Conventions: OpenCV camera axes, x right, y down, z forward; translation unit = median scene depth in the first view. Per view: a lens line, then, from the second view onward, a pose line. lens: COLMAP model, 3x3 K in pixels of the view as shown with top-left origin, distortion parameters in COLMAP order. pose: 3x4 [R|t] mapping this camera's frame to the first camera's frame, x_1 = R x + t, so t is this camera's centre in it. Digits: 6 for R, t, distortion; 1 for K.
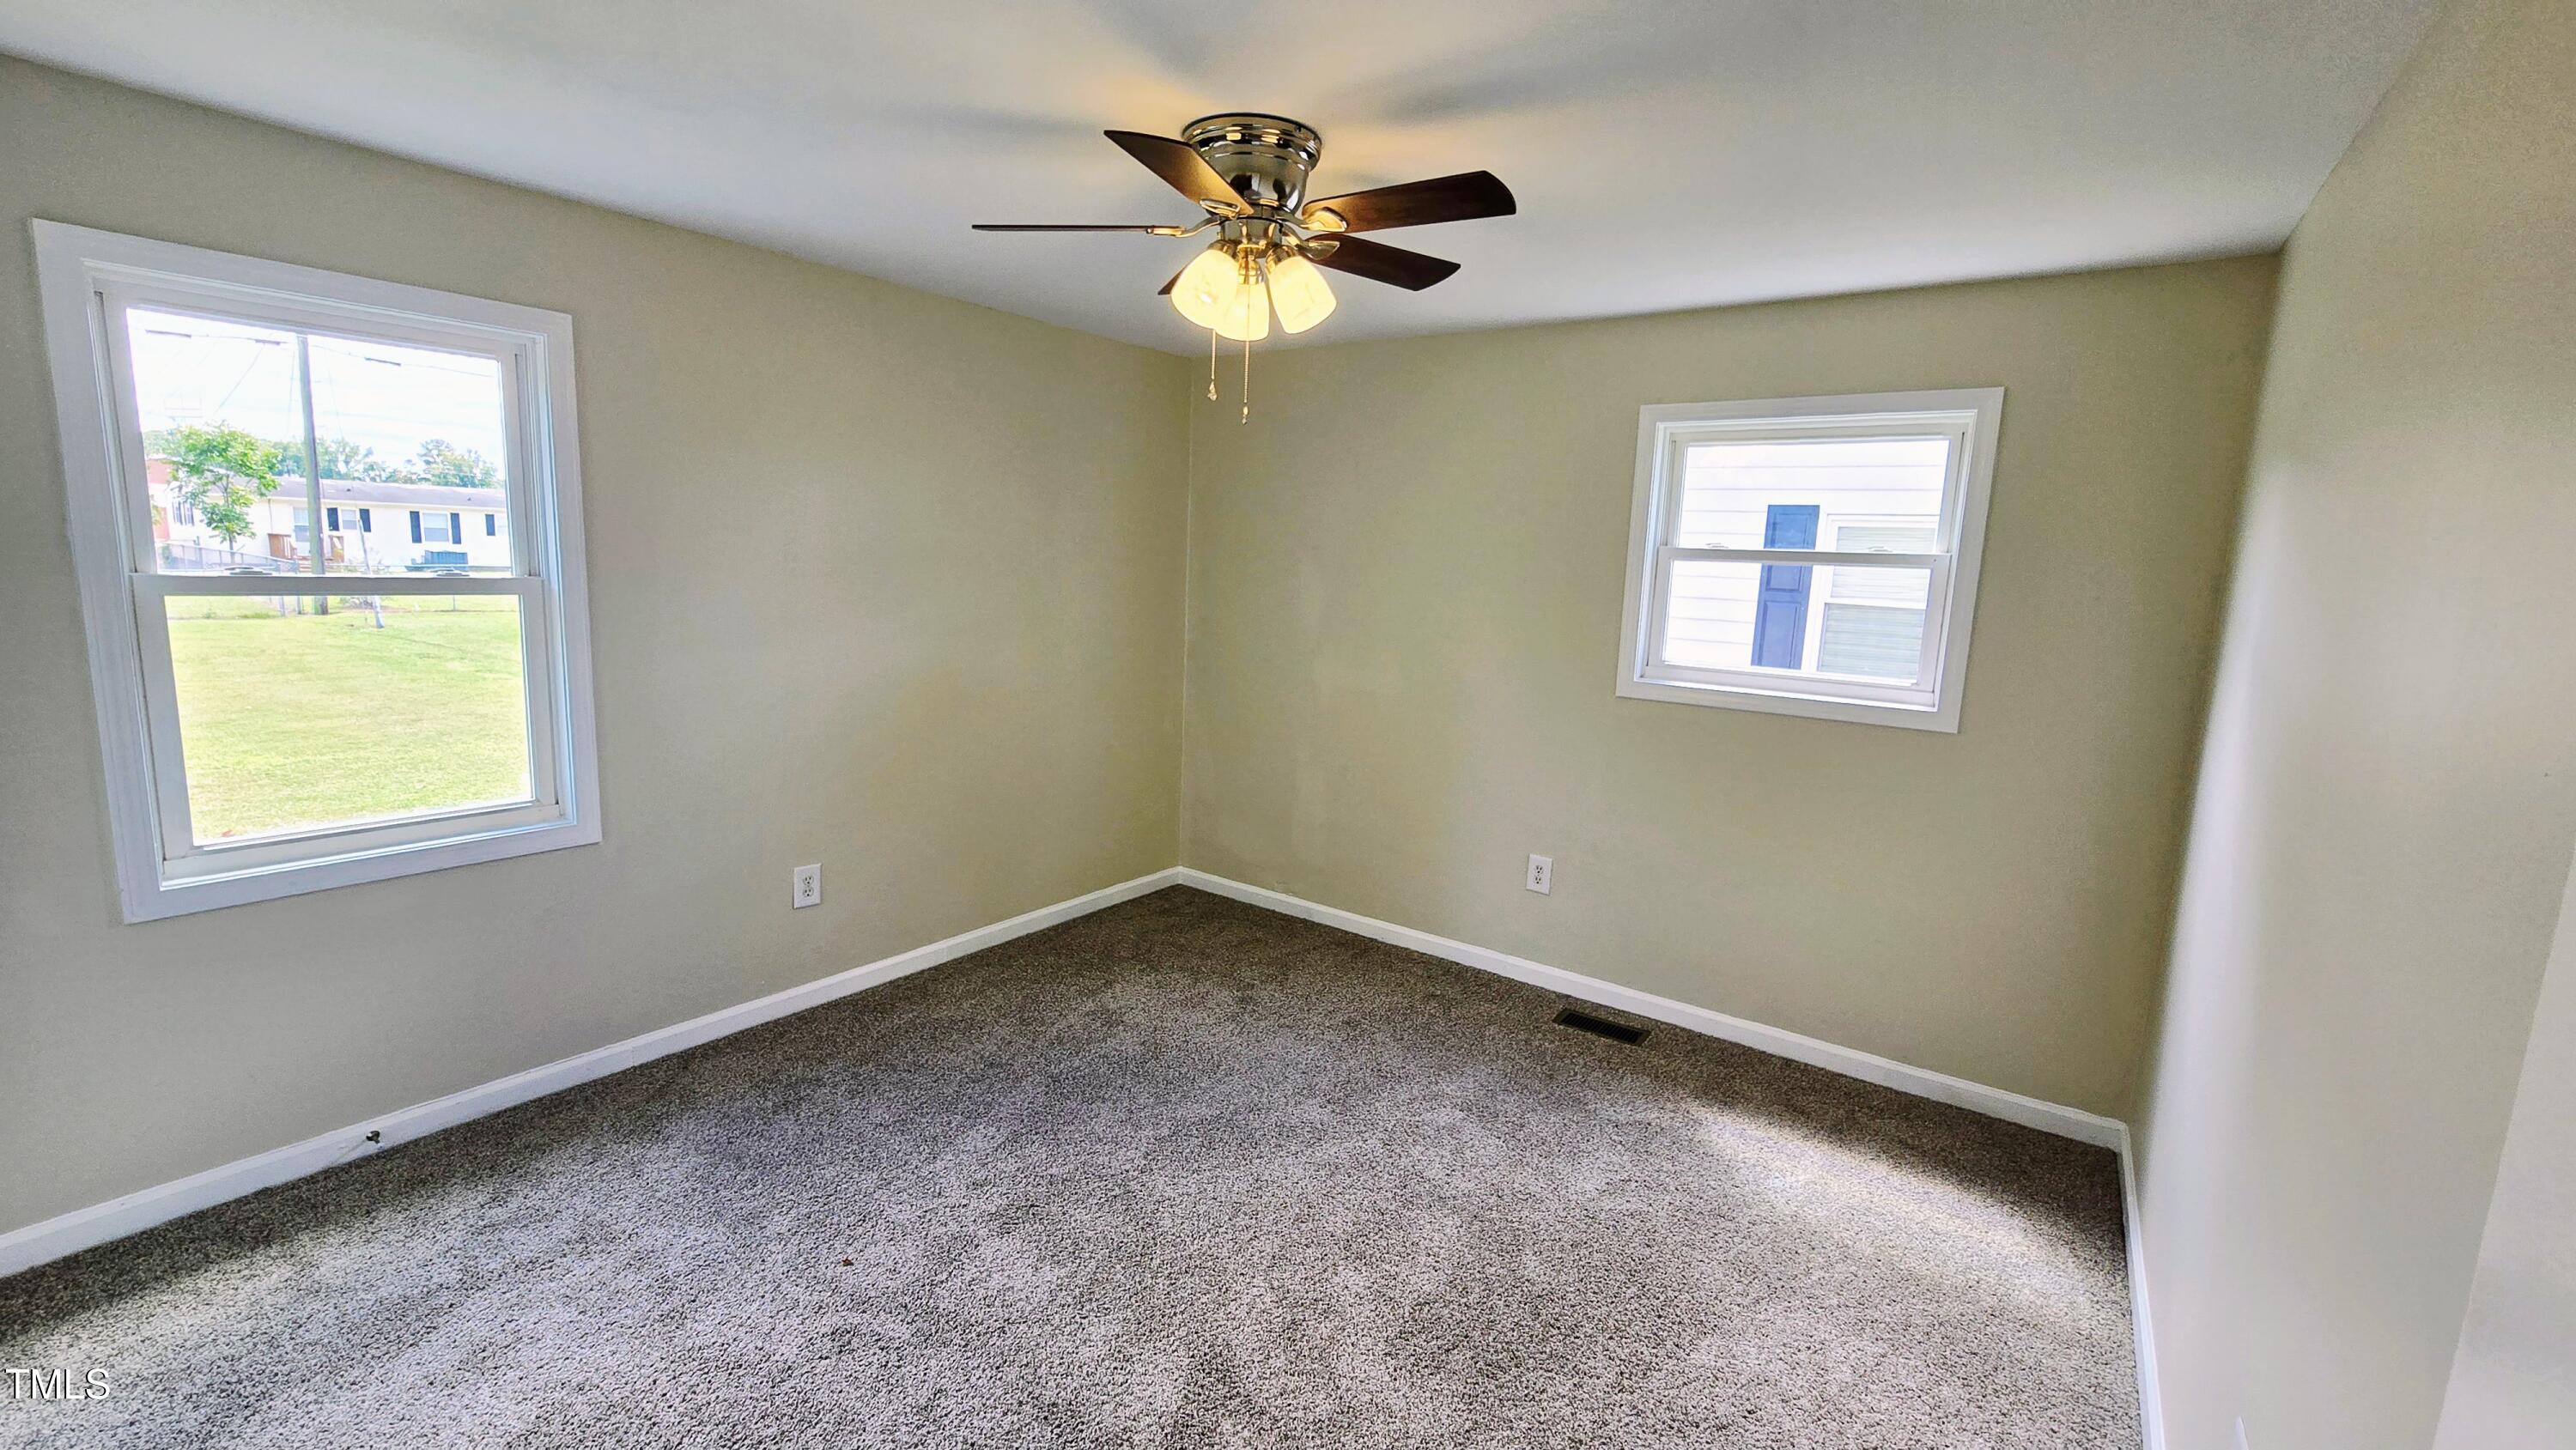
lens RADIAL K [[1048.9, 0, 1290.8], [0, 1048.9, 728.2], [0, 0, 1]] dist [-0.004955, 0.000542]
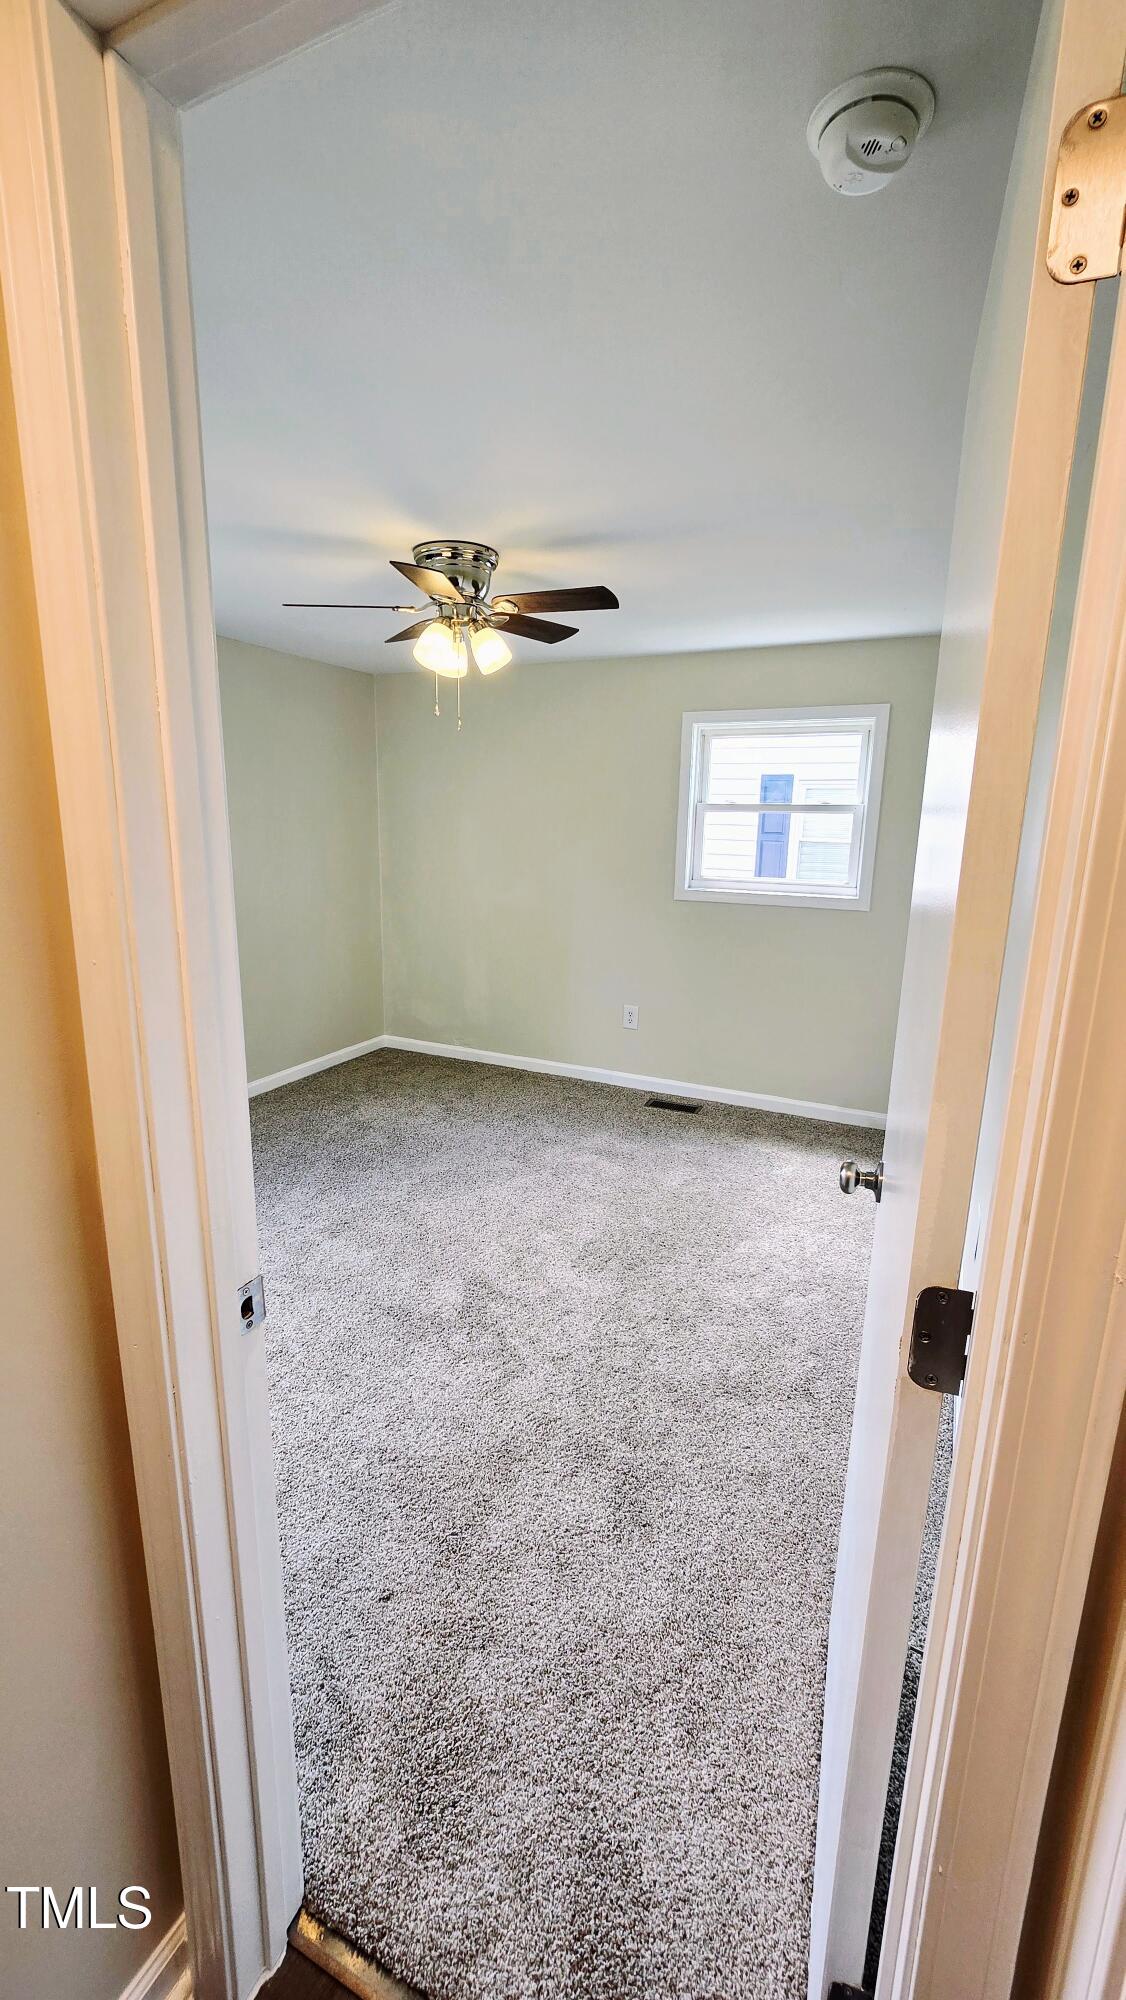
lens RADIAL K [[814.5, 0, 558.9], [0, 814.5, 1009.2], [0, 0, 1]] dist [-0.004955, 0.000542]
pose [[0.983085, -0.060911, 0.172726, -0.100155], [0.048885, 0.996130, 0.073044, 0.043056], [-0.176506, -0.063365, 0.982258, -0.224848]]
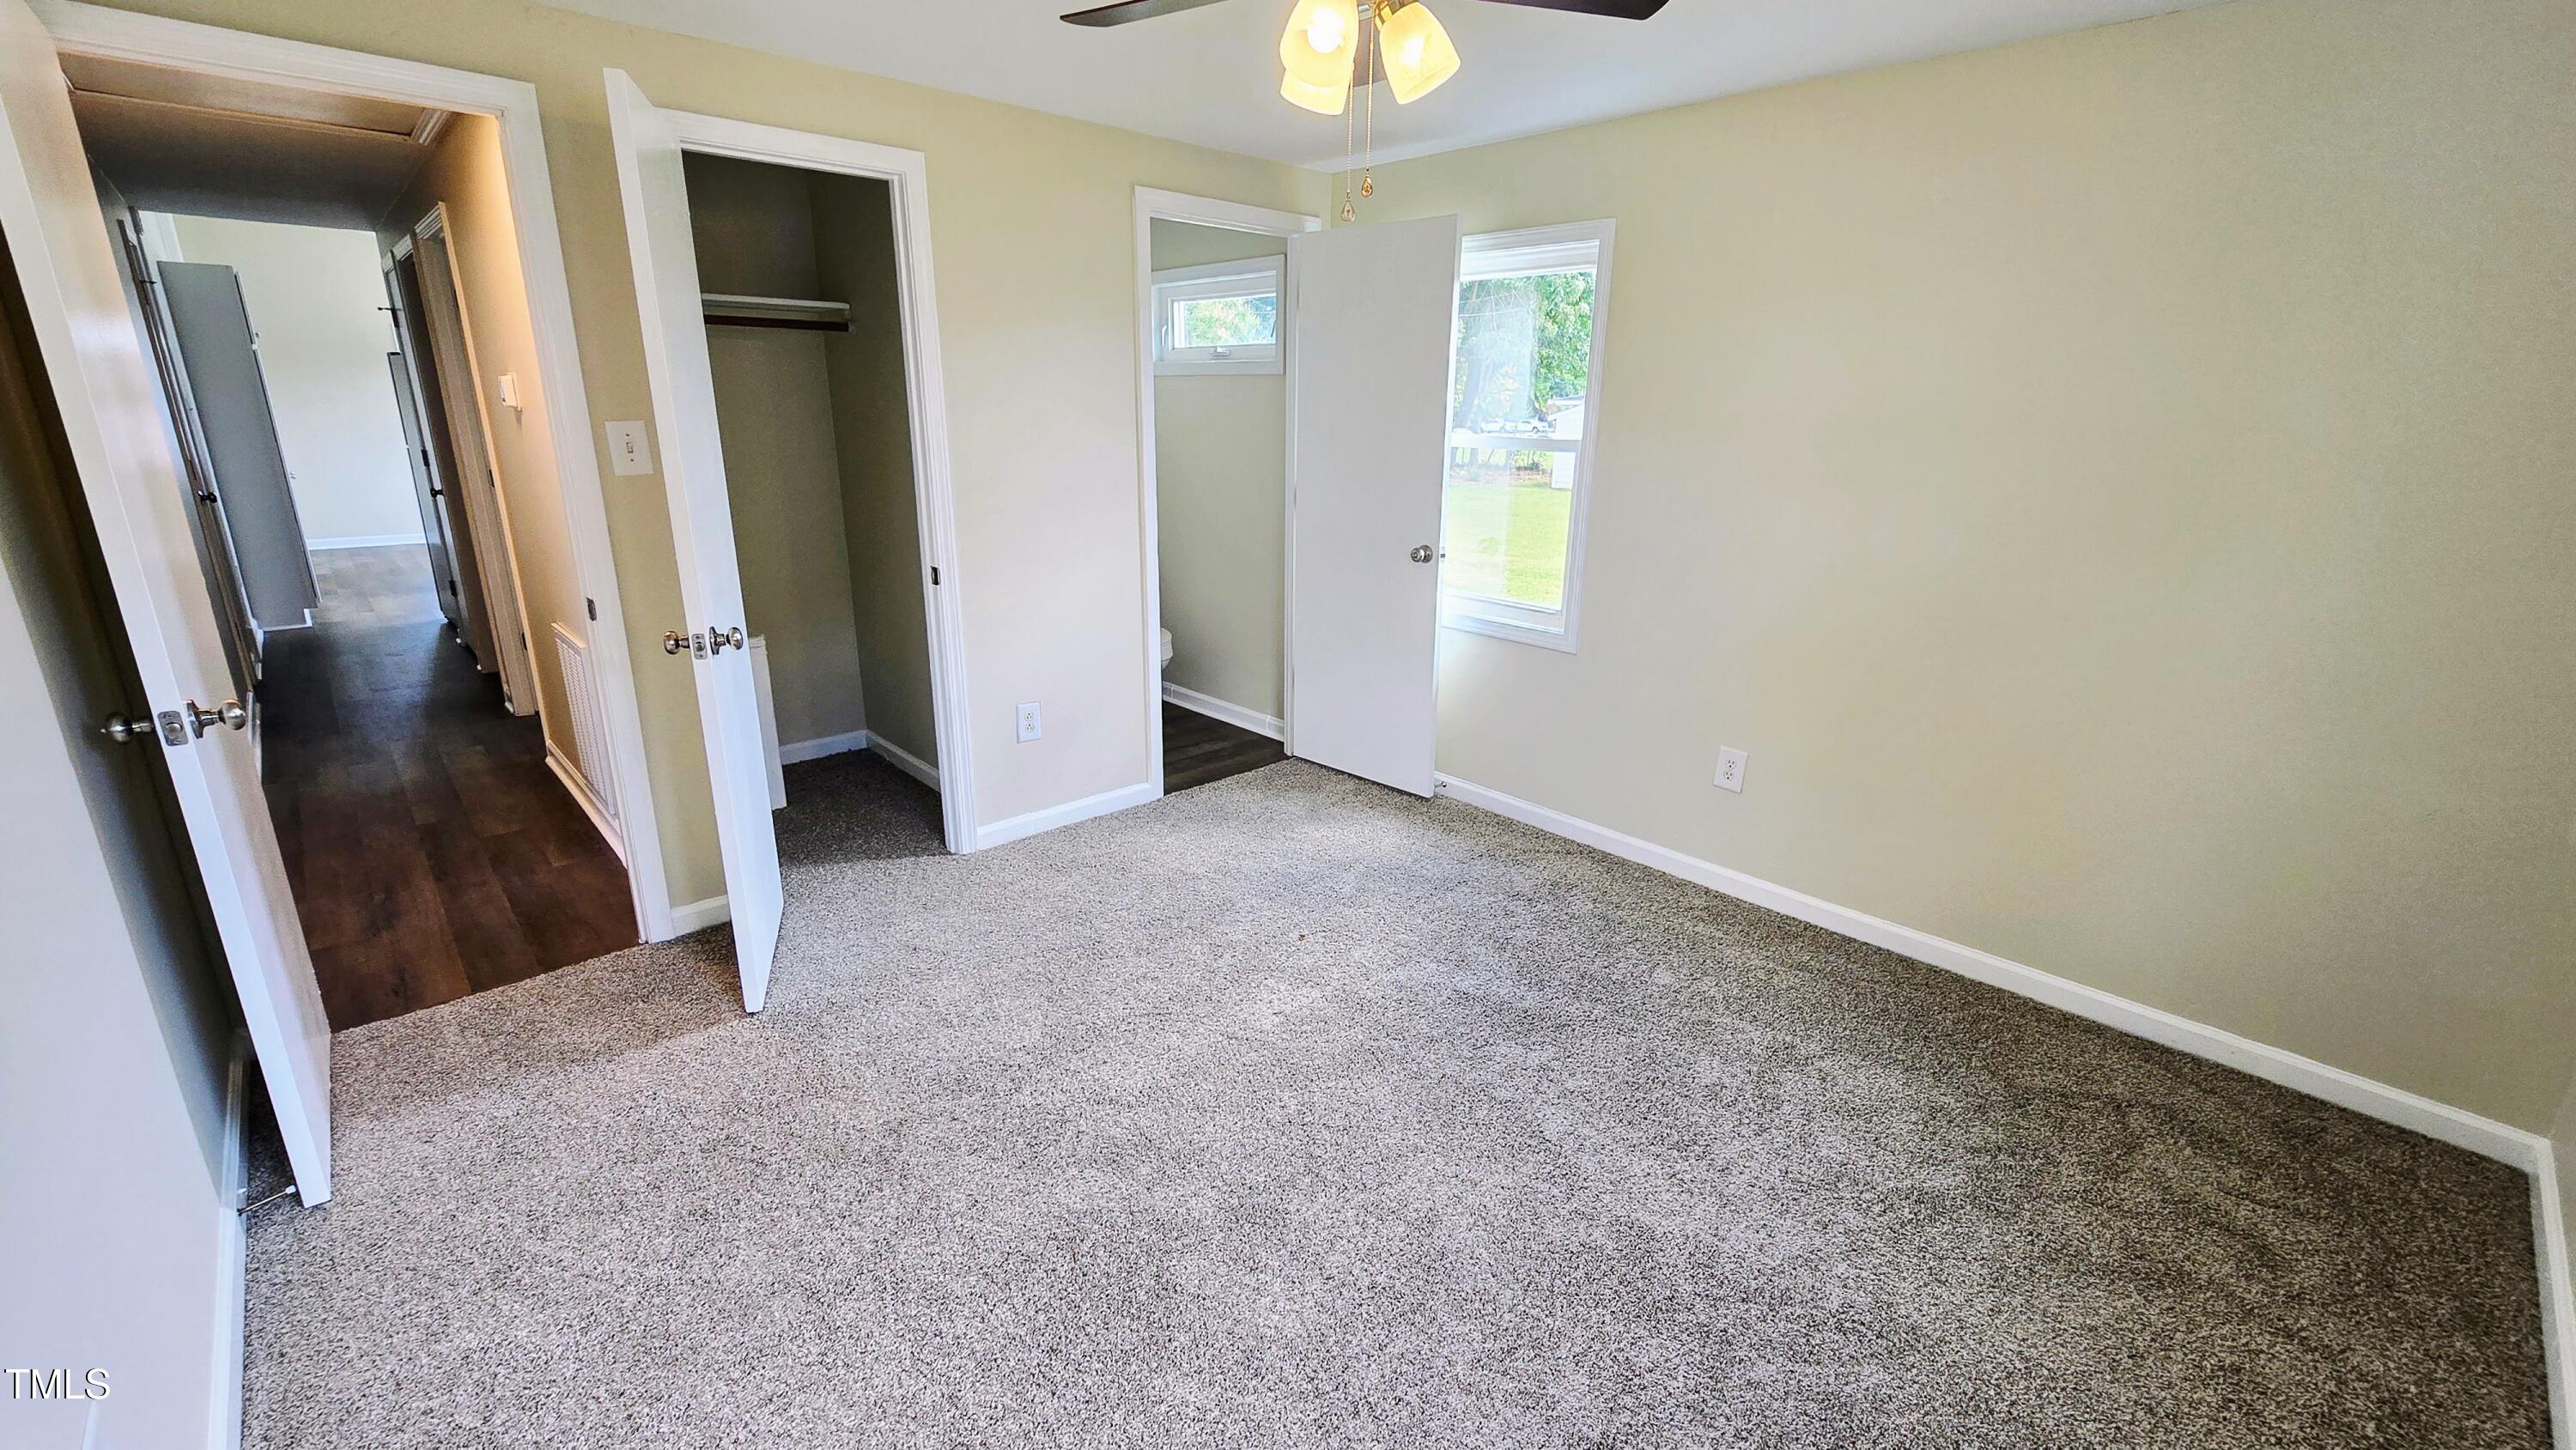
lens RADIAL K [[1048.9, 0, 1290.8], [0, 1048.9, 728.2], [0, 0, 1]] dist [-0.004955, 0.000542]
pose [[-0.178822, 0.259645, -0.949003, 0.614433], [-0.179245, 0.939811, 0.290906, -0.114095], [0.967416, 0.222125, -0.121519, 0.808888]]
